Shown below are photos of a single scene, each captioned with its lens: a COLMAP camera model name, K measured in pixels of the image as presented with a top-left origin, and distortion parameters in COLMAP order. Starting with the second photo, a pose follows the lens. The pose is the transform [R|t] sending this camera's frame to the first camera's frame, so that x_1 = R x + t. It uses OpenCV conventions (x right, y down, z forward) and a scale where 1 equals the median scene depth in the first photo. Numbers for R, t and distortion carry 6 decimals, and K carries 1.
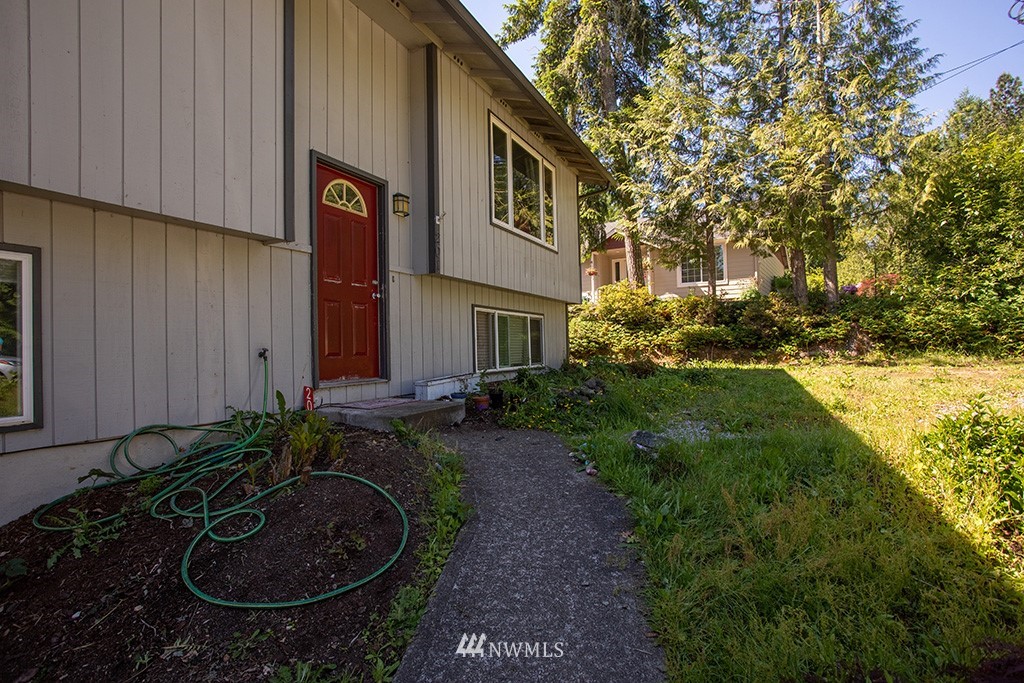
lens RADIAL K [[495.0, 0, 512.0], [0, 495.0, 341.5], [0, 0, 1]] dist [-0.040633, 0.000545]
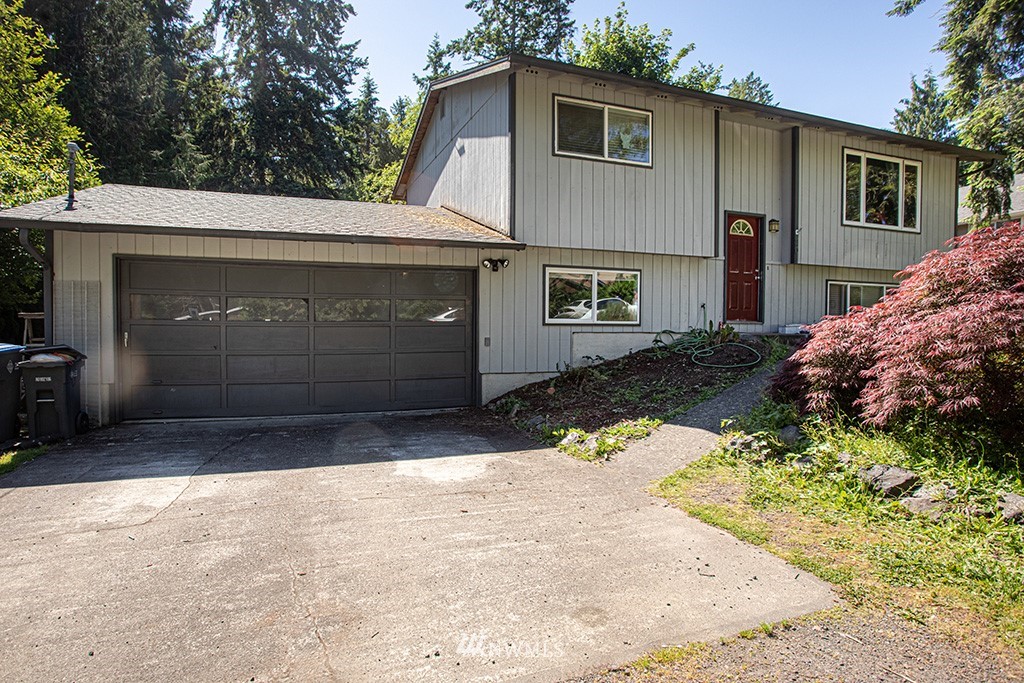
lens RADIAL K [[524.3, 0, 507.4], [0, 524.3, 345.8], [0, 0, 1]] dist [-0.040440, 0.010274]
pose [[0.733955, 0.045642, -0.677663, 0.363762], [-0.008536, 0.998281, 0.057992, 0.056815], [0.679145, -0.036779, 0.733082, -1.064768]]
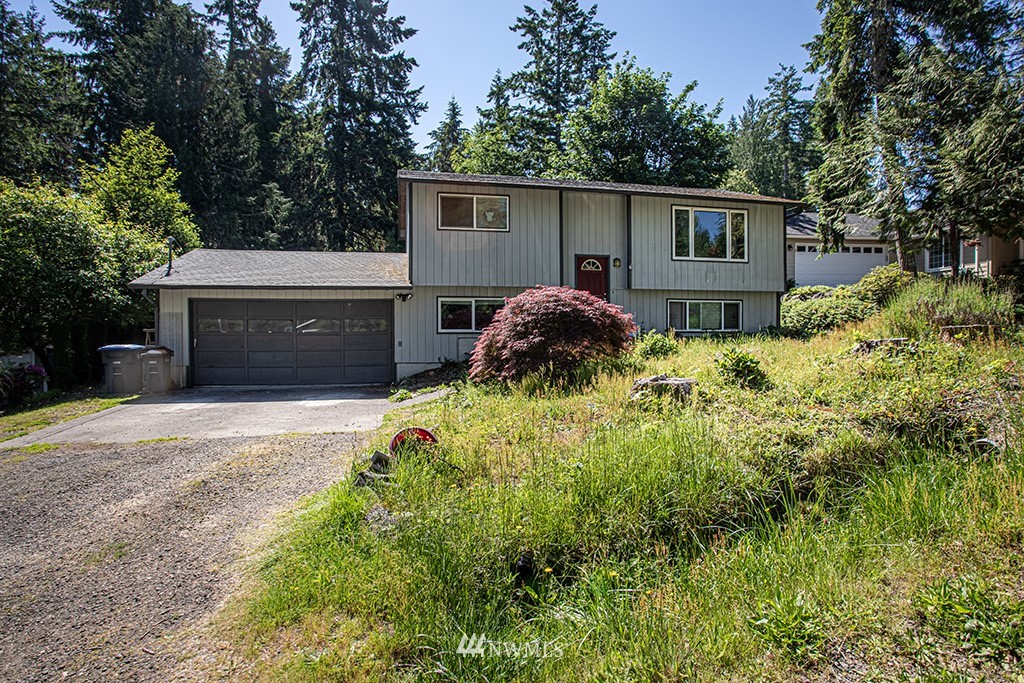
lens RADIAL K [[495.0, 0, 512.0], [0, 495.0, 341.5], [0, 0, 1]] dist [-0.040633, 0.000545]
pose [[0.639232, 0.030634, -0.768404, 1.433731], [0.000197, 0.999200, 0.039999, 0.027420], [0.769014, -0.025720, 0.638714, -1.080629]]
